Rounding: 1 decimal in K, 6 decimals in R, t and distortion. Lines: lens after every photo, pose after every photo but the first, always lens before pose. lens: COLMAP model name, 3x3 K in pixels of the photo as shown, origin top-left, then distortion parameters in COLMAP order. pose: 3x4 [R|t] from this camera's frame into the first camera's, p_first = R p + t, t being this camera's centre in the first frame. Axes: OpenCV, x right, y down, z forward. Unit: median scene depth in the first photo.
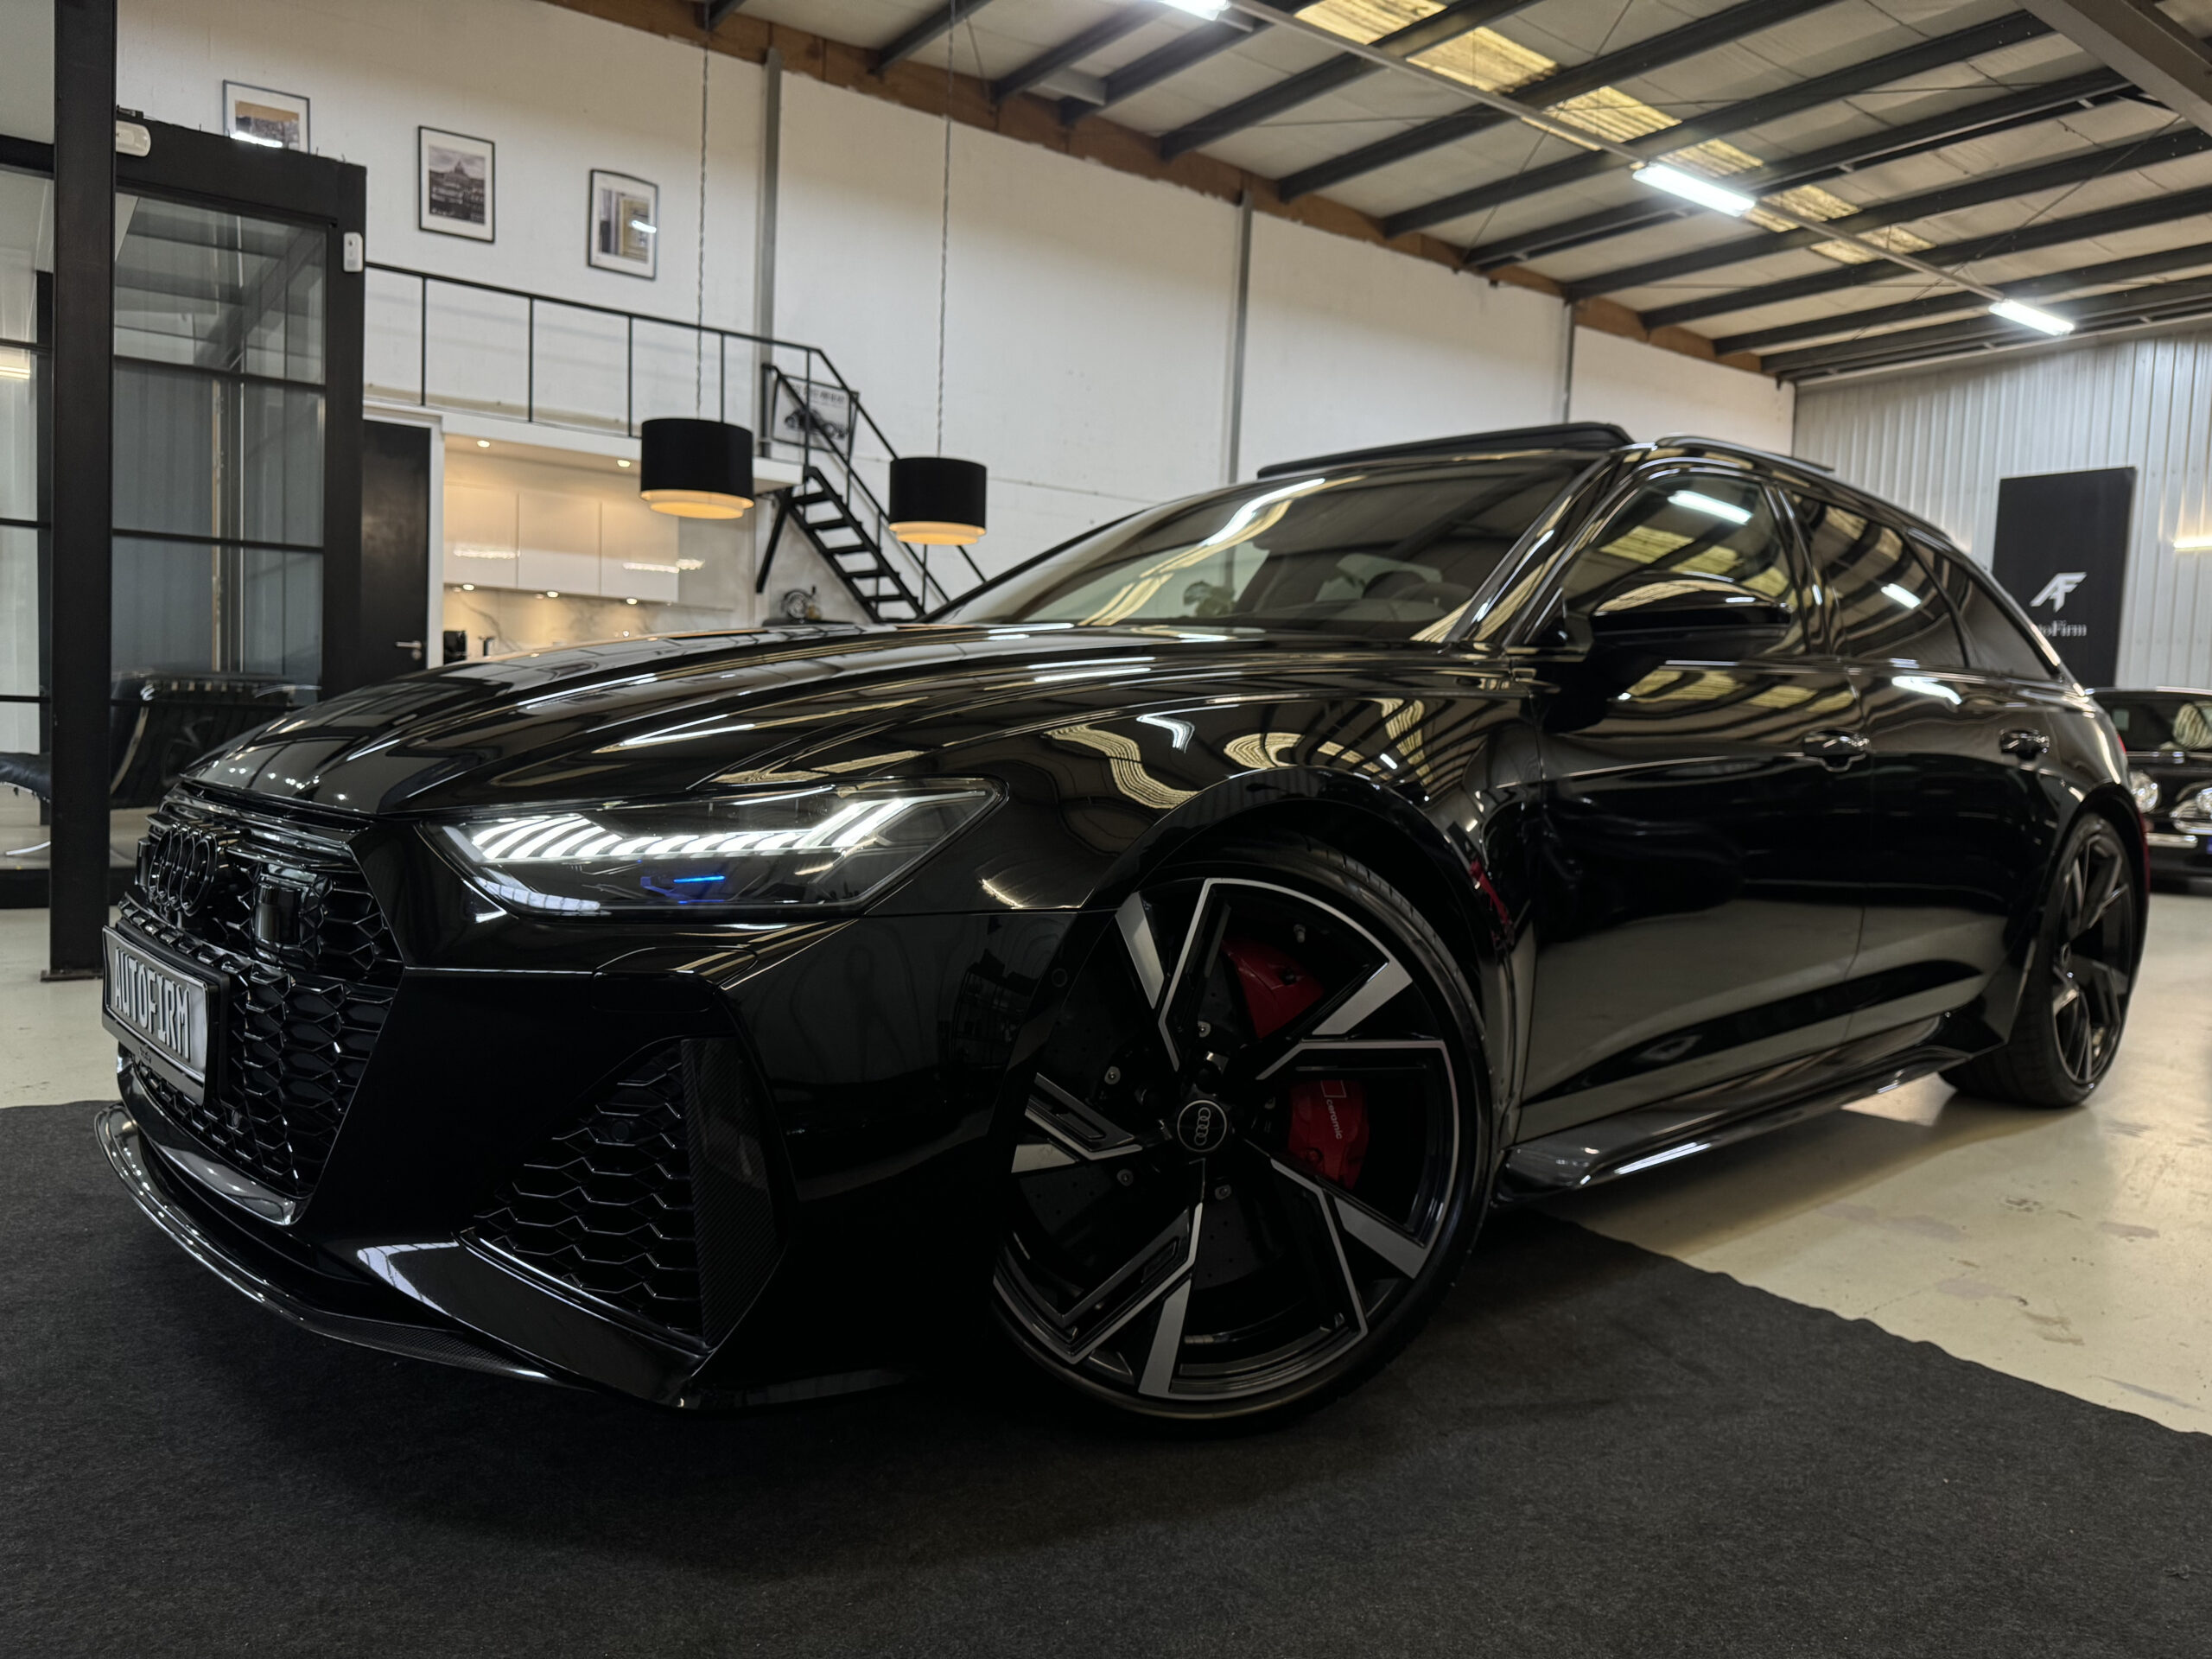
lens RADIAL K [[1561.3, 0, 1106.8], [0, 1561.3, 824.8], [0, 0, 1]] dist [0.013147, -0.020364]
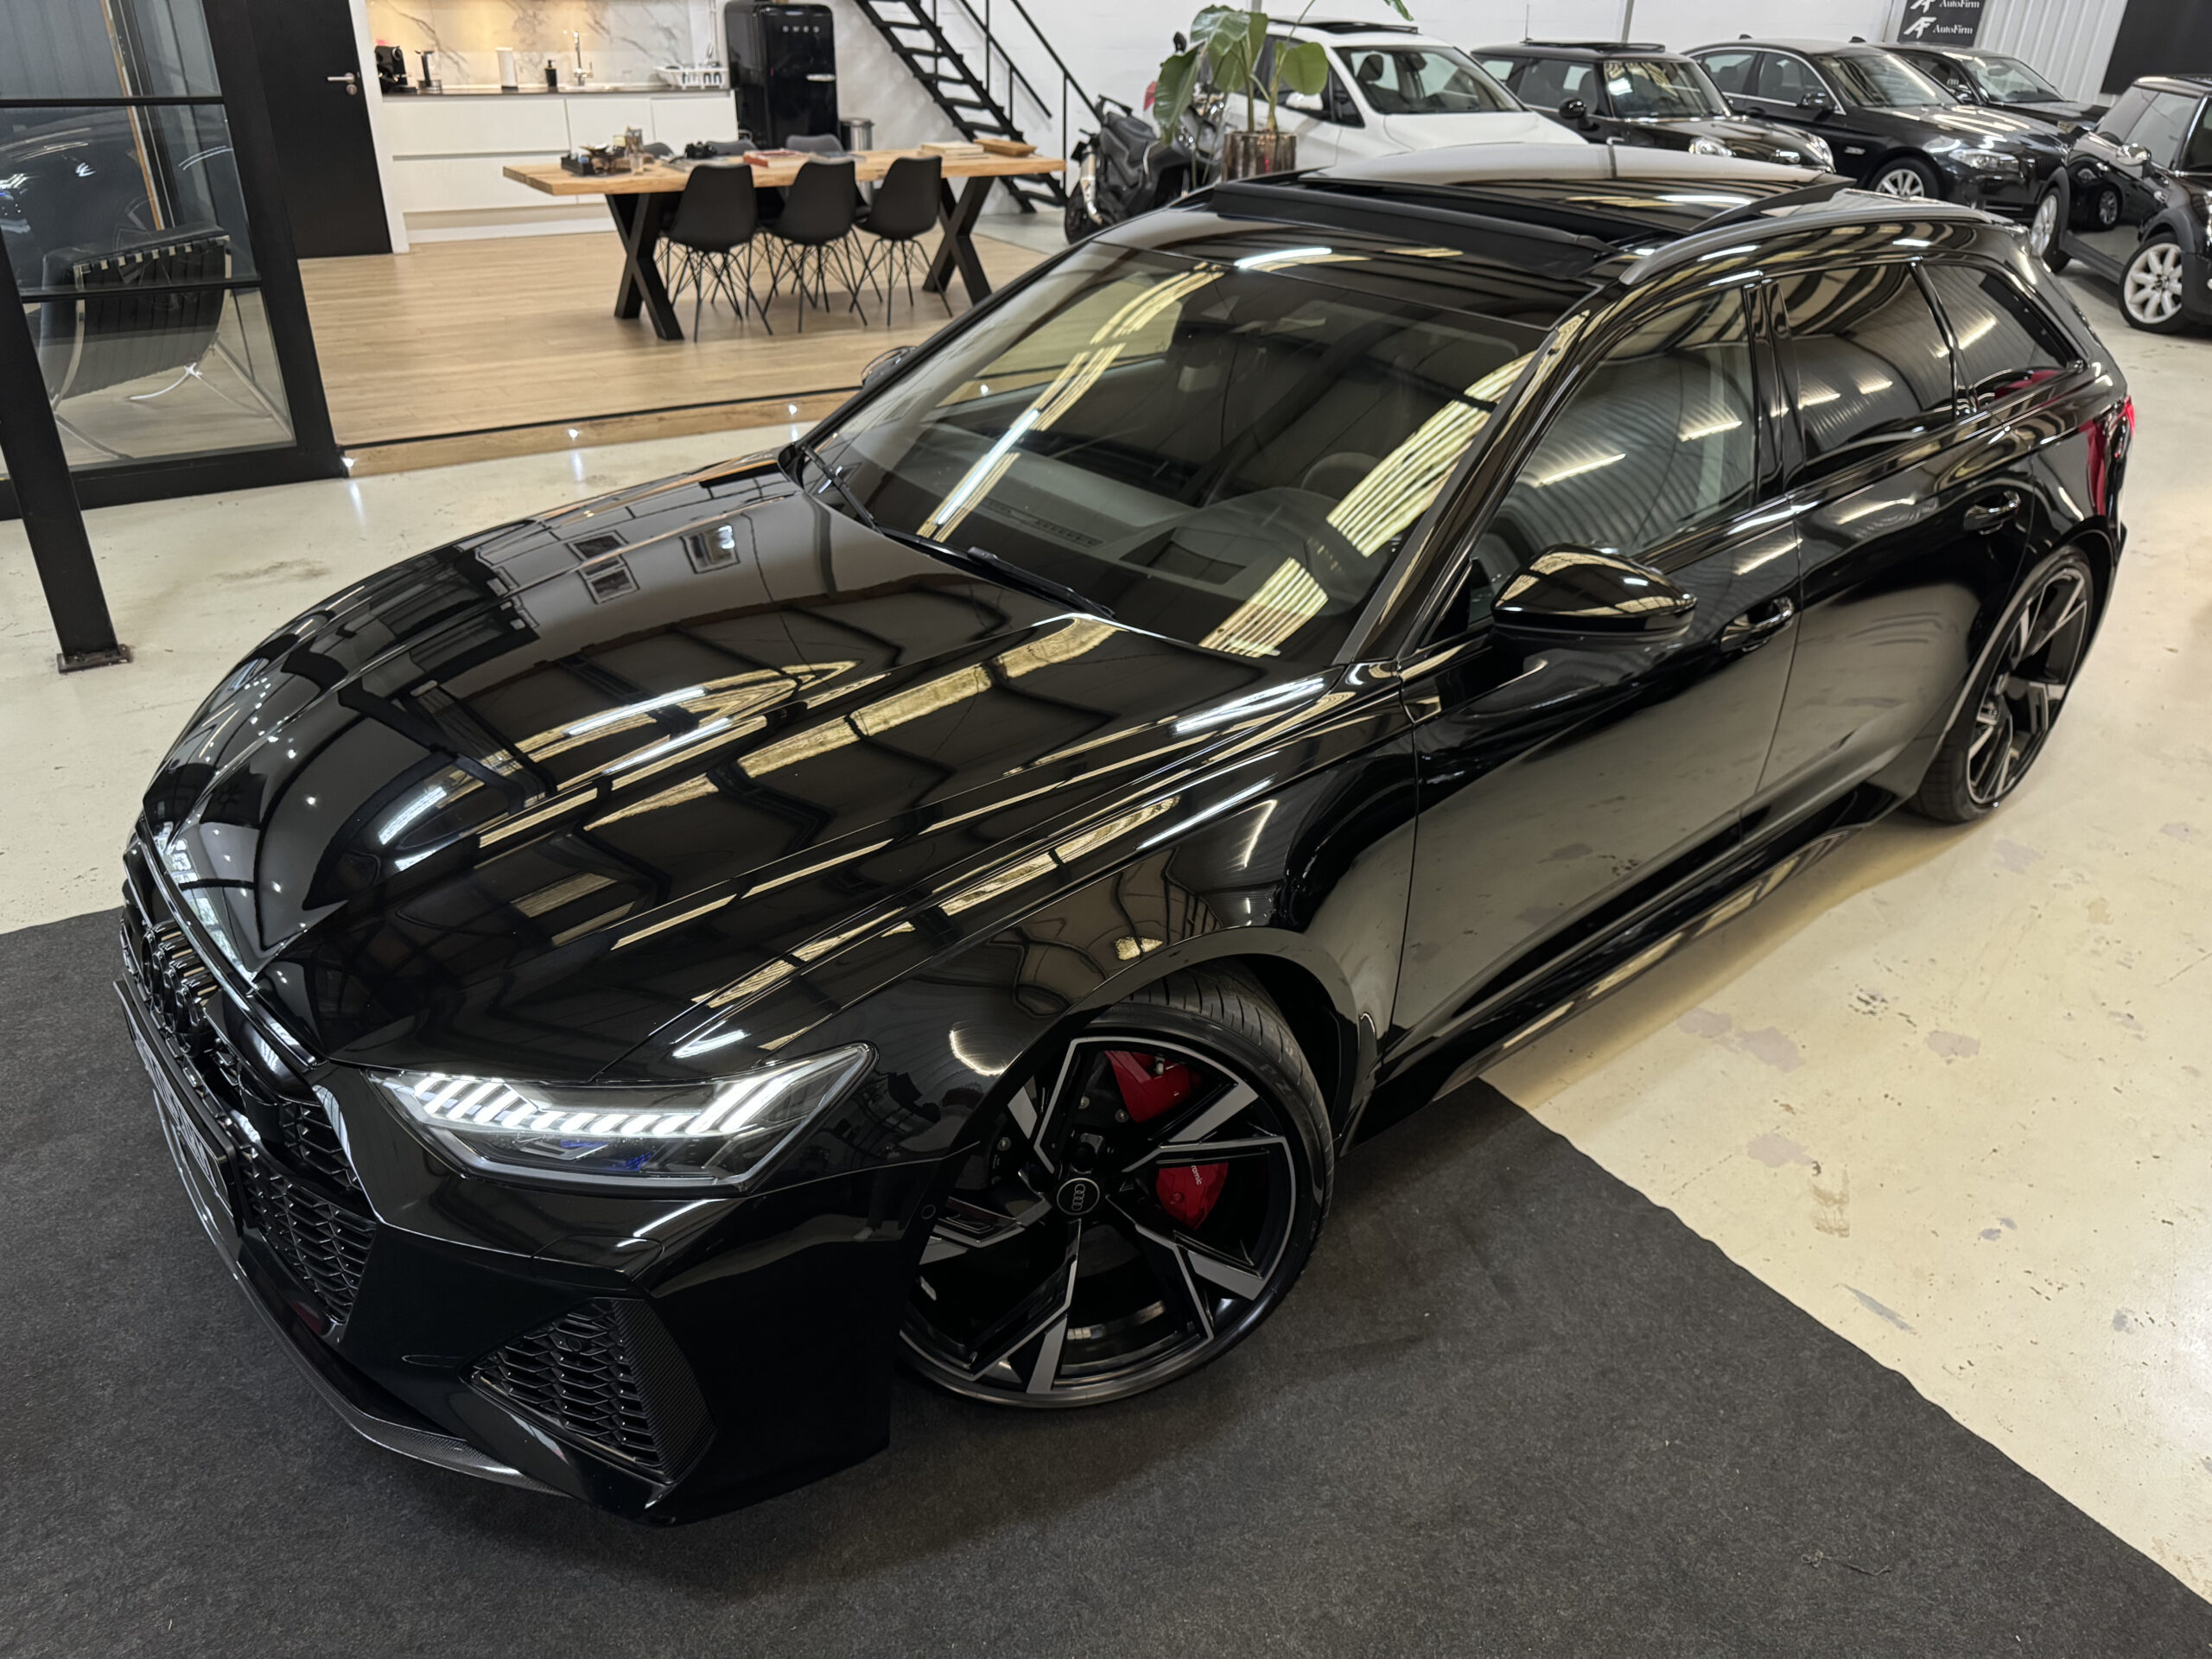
lens RADIAL K [[1561.3, 0, 1098.4], [0, 1561.3, 825.0], [0, 0, 1]] dist [0.013147, -0.020364]
pose [[0.999665, -0.002499, -0.025747, 0.052120], [0.012641, 0.915575, 0.401949, -0.261161], [0.022569, -0.402140, 0.915300, 0.015271]]
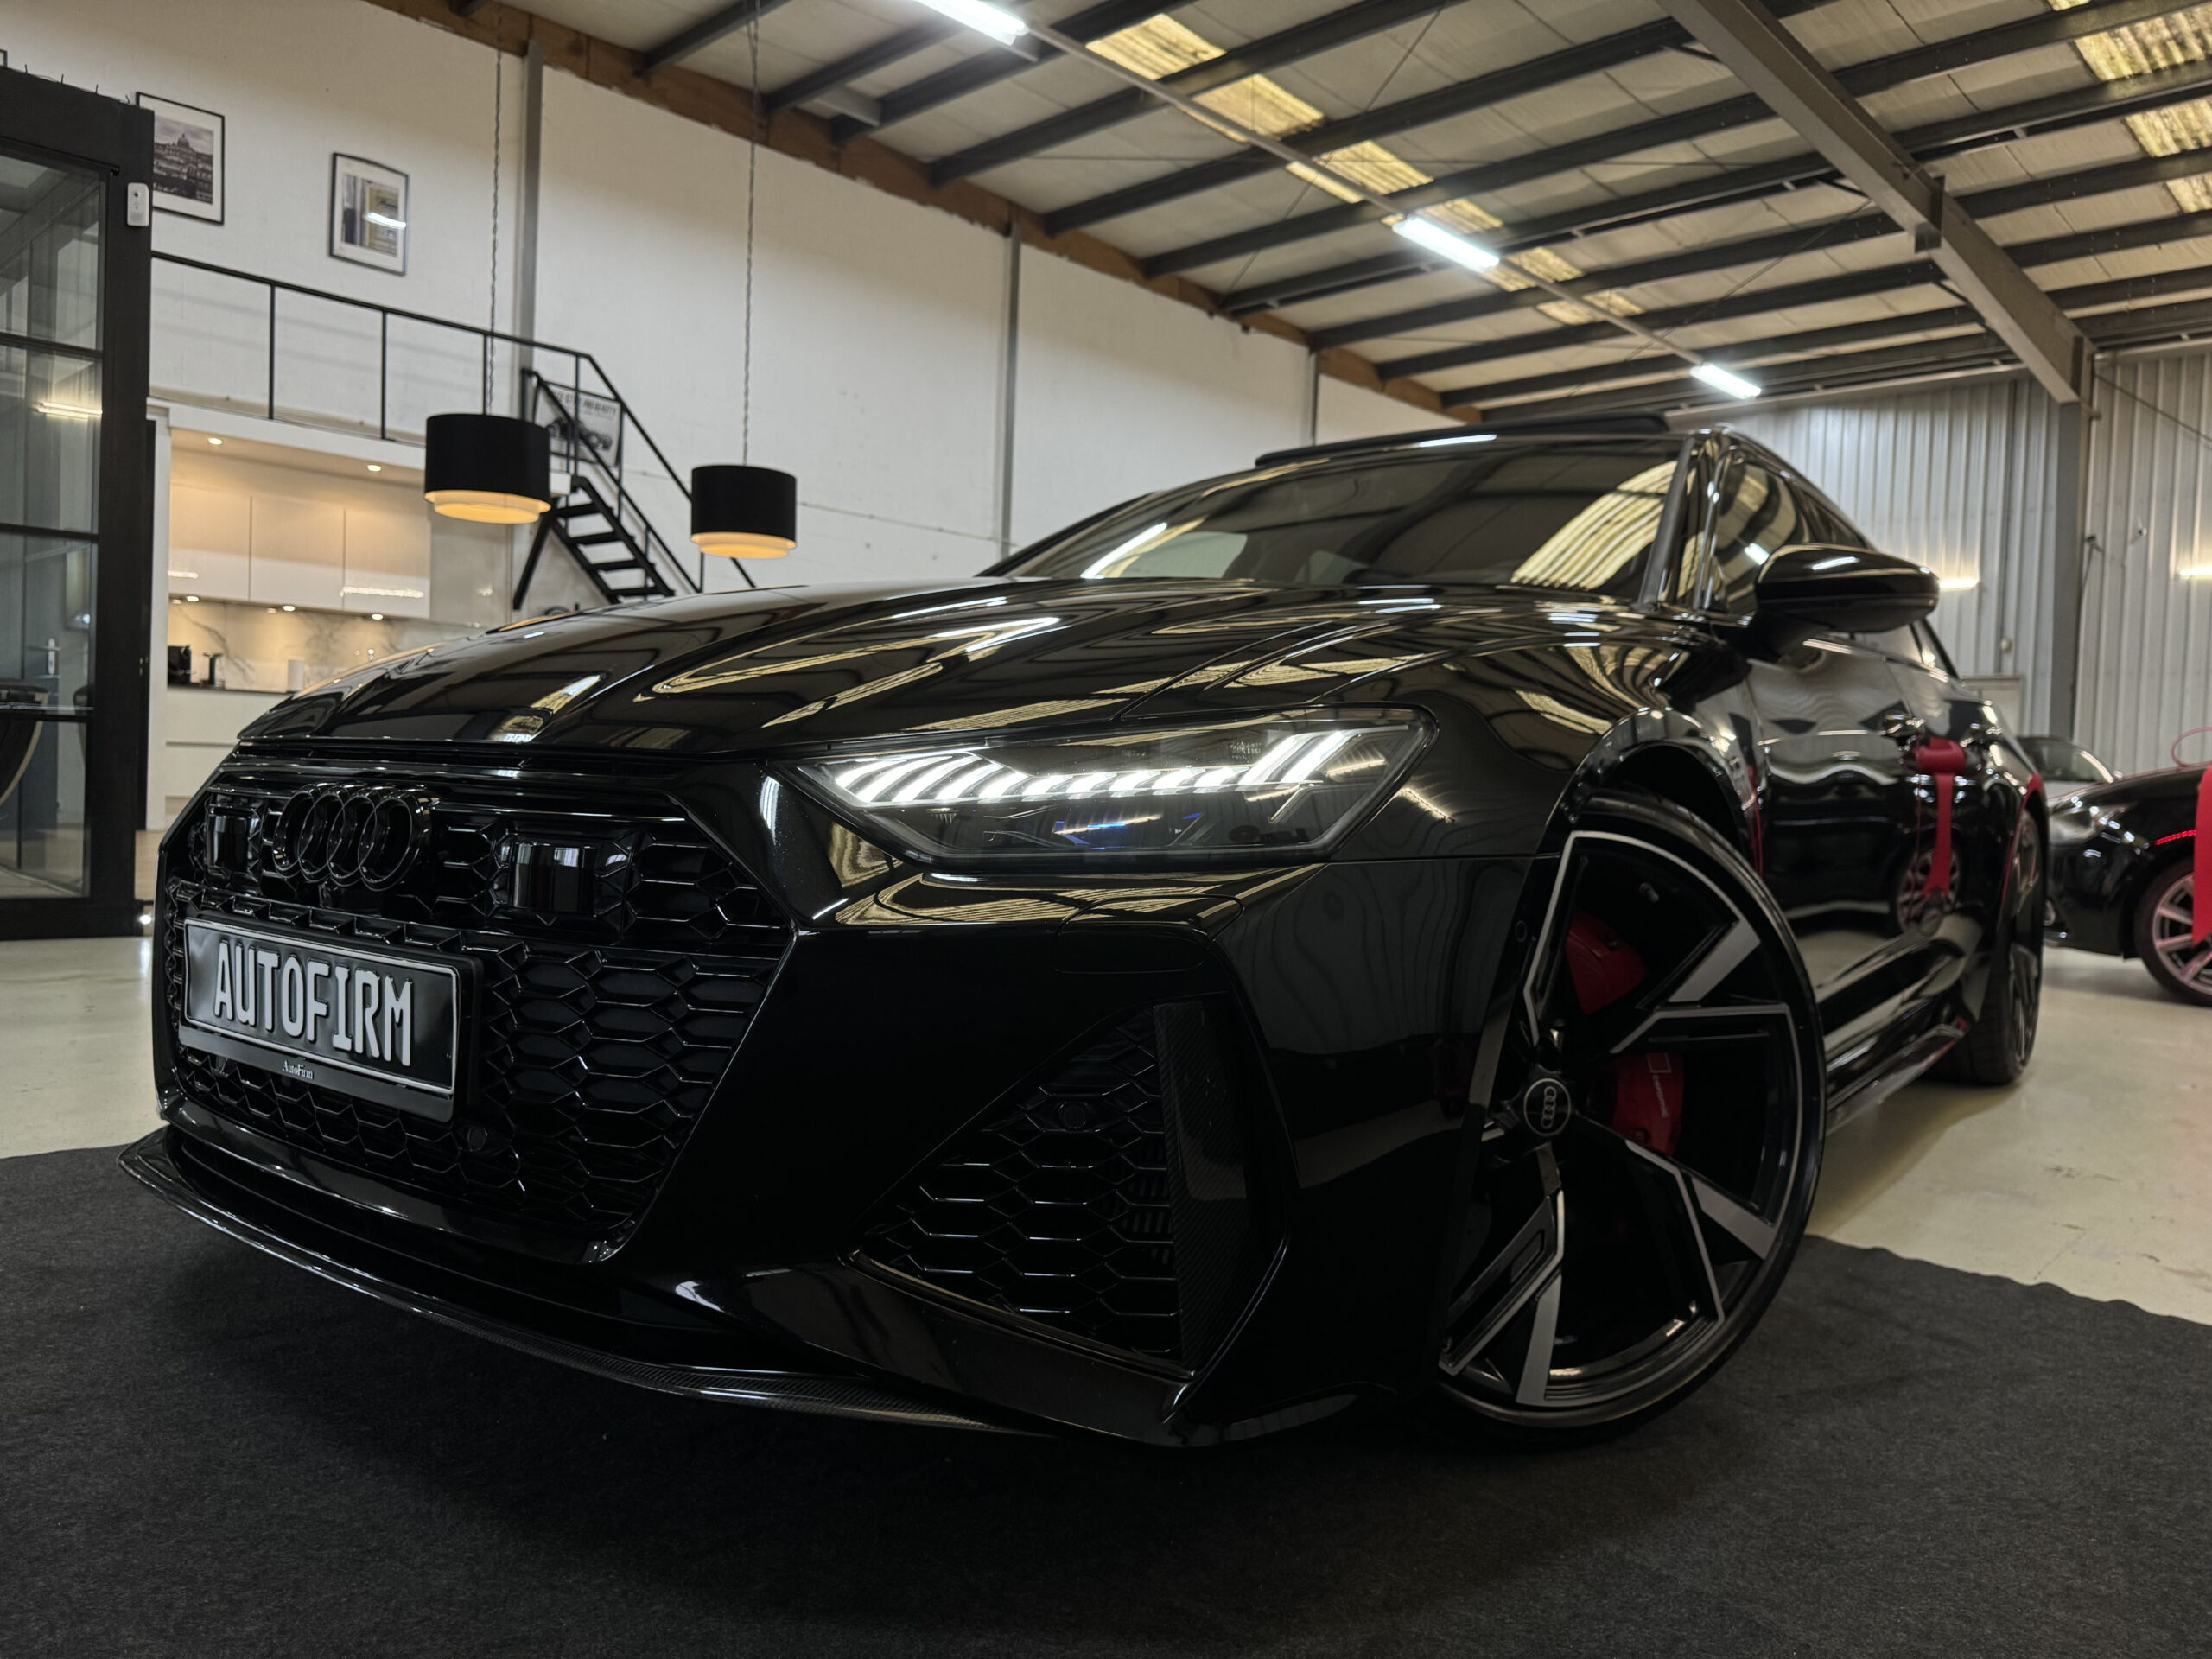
lens RADIAL K [[1561.3, 0, 1112.1], [0, 1561.3, 820.9], [0, 0, 1]] dist [0.013147, -0.020364]
pose [[0.984168, -0.008272, 0.177046, -0.170540], [0.012810, 0.999618, -0.024500, 0.022122], [-0.176776, 0.026380, 0.983898, 0.066962]]
